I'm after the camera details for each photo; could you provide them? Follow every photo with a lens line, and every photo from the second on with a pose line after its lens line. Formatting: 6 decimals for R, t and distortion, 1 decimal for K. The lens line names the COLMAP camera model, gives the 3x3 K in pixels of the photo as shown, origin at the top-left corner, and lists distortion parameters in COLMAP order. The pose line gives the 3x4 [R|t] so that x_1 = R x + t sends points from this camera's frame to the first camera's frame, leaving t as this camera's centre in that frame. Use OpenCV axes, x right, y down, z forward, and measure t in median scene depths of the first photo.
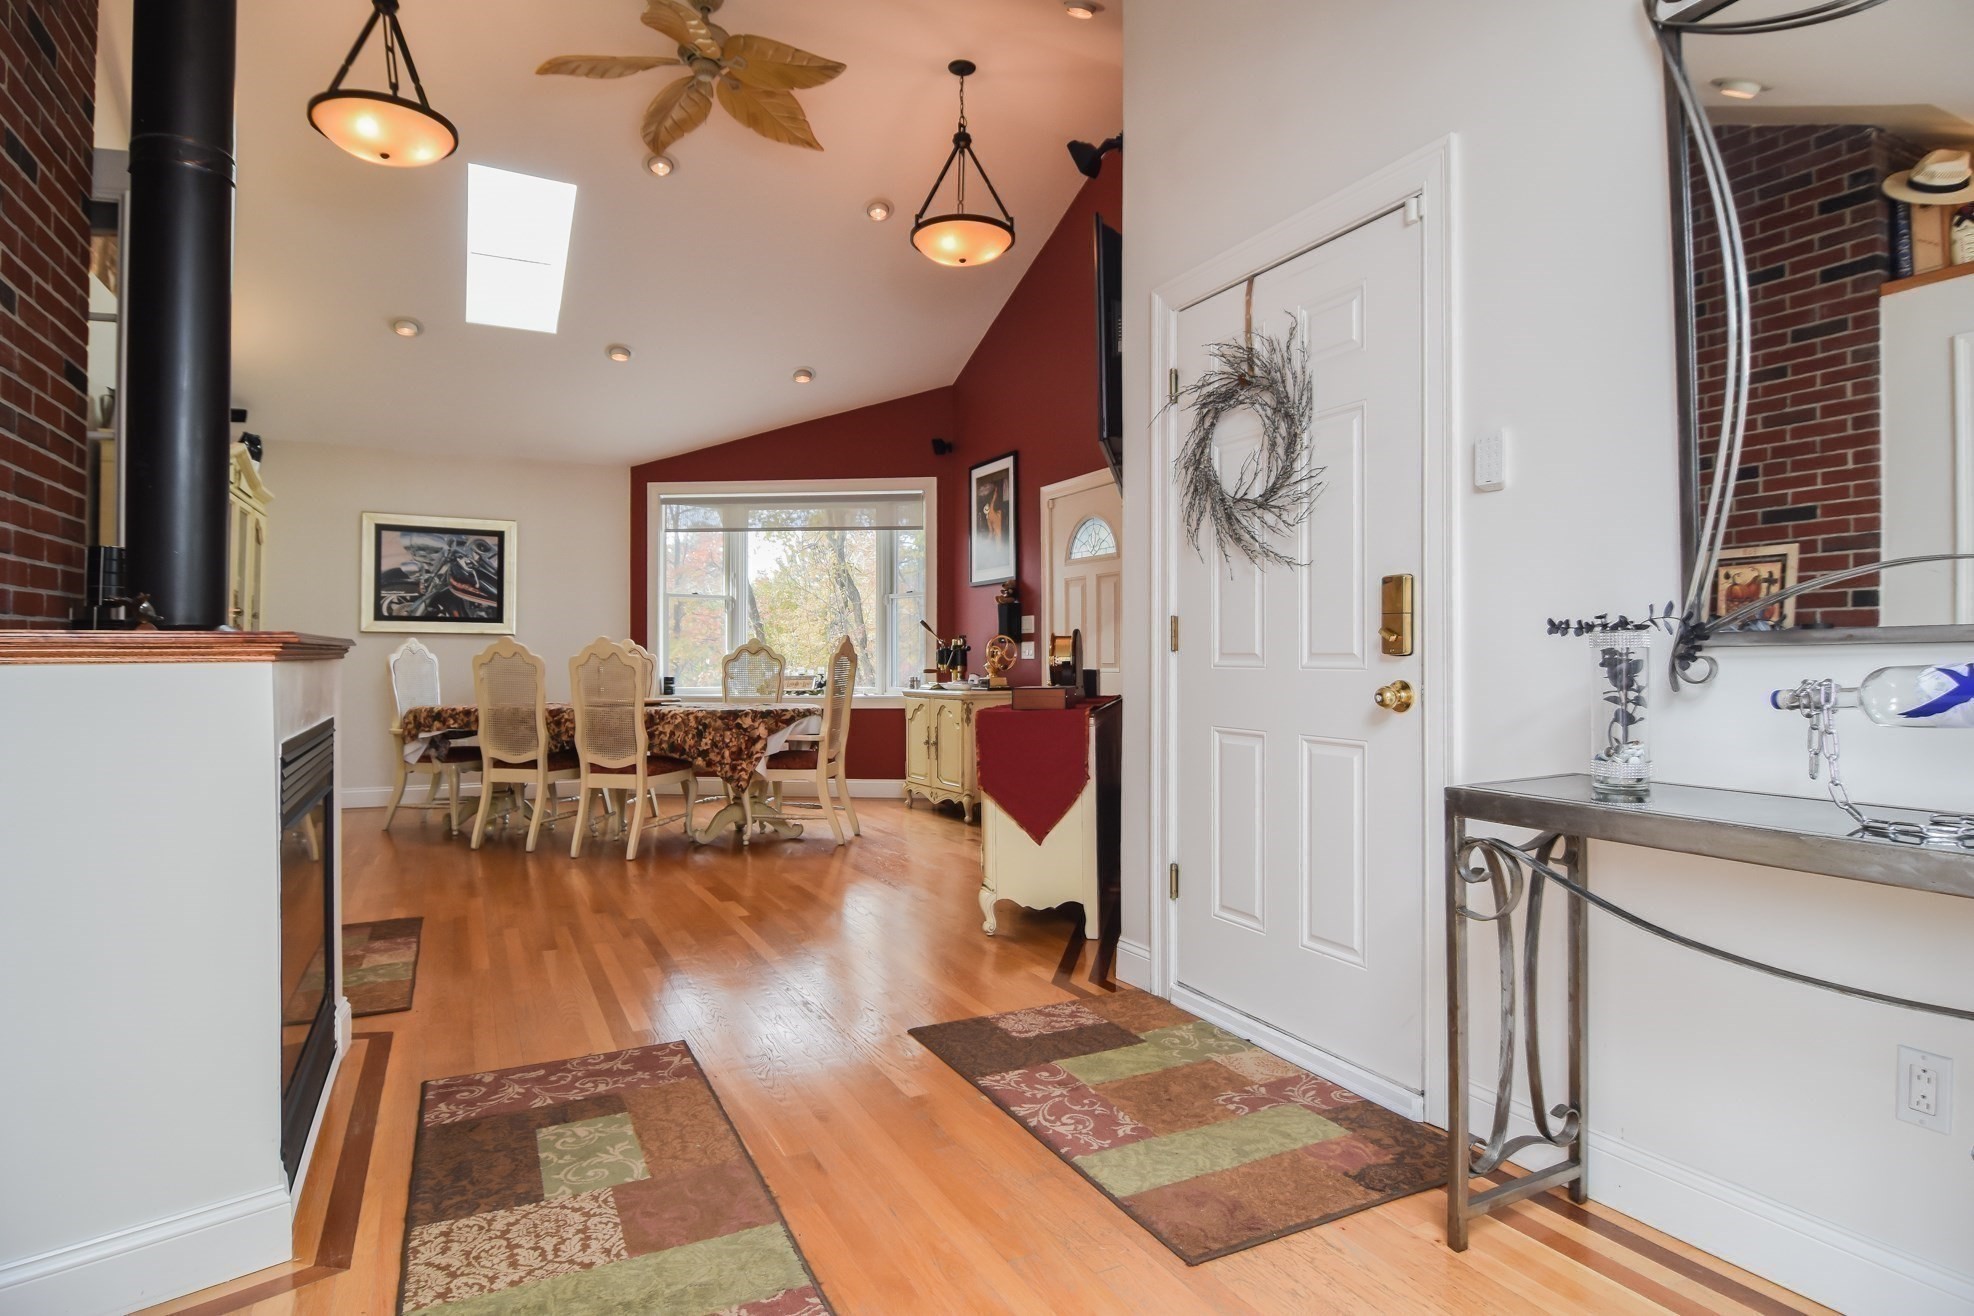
lens RADIAL K [[1057.4, 0, 982.6], [0, 1057.4, 652.3], [0, 0, 1]] dist [-0.007002, -0.008641]
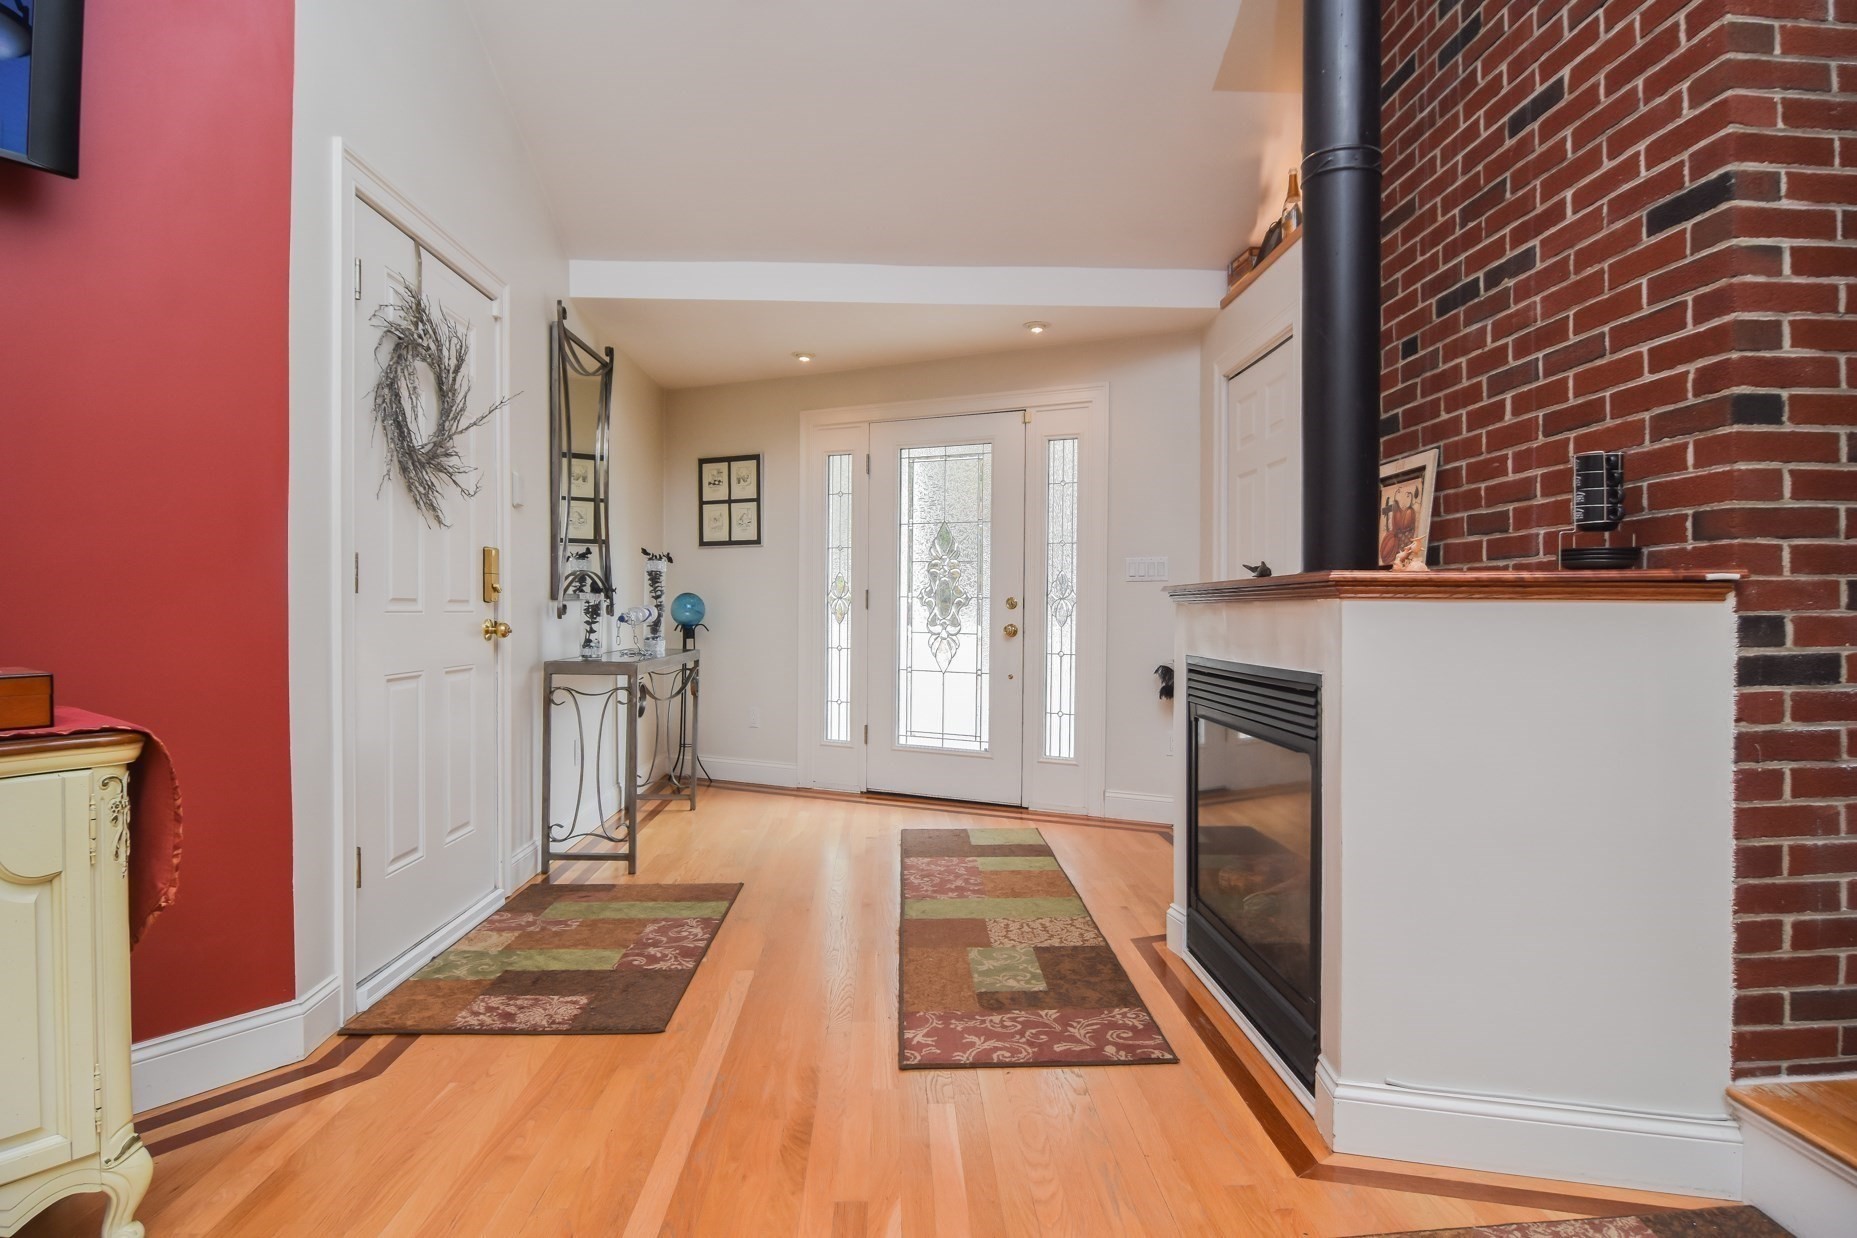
lens RADIAL K [[994.7, 0, 927.6], [0, 994.7, 611.8], [0, 0, 1]] dist [-0.007002, -0.008641]
pose [[-0.912078, 0.001106, 0.410014, -0.729919], [0.000251, 0.999998, -0.002140, 0.017476], [-0.410016, -0.001849, -0.912077, 2.000136]]
